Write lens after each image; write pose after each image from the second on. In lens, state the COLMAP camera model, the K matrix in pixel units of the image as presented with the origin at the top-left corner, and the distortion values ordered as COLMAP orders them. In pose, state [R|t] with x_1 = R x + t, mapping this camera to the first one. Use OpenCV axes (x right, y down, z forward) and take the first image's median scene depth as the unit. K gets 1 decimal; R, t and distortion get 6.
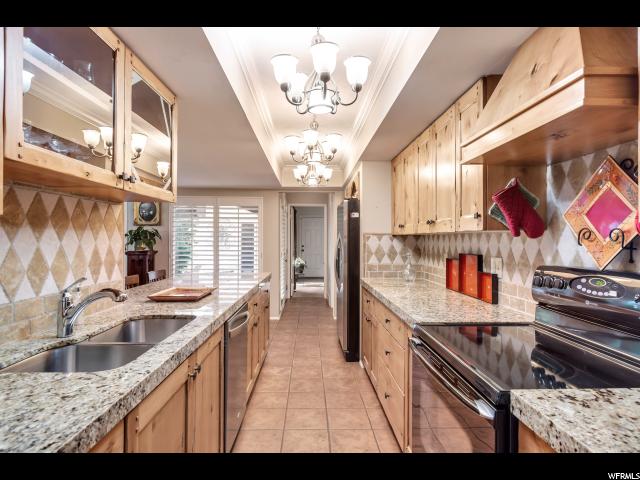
lens RADIAL K [[360.1, 0, 320.0], [0, 360.1, 240.0], [0, 0, 1]] dist [-0.001598, -0.000416]
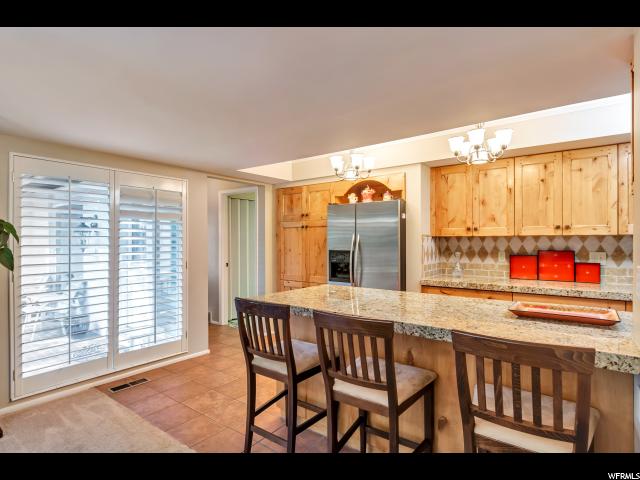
lens RADIAL K [[360.1, 0, 320.0], [0, 360.1, 240.0], [0, 0, 1]] dist [-0.001598, -0.000416]
pose [[0.632479, -0.003193, 0.774571, -1.040707], [0.006137, 0.999981, -0.000888, -0.005702], [-0.774553, 0.005315, 0.632487, 0.711372]]
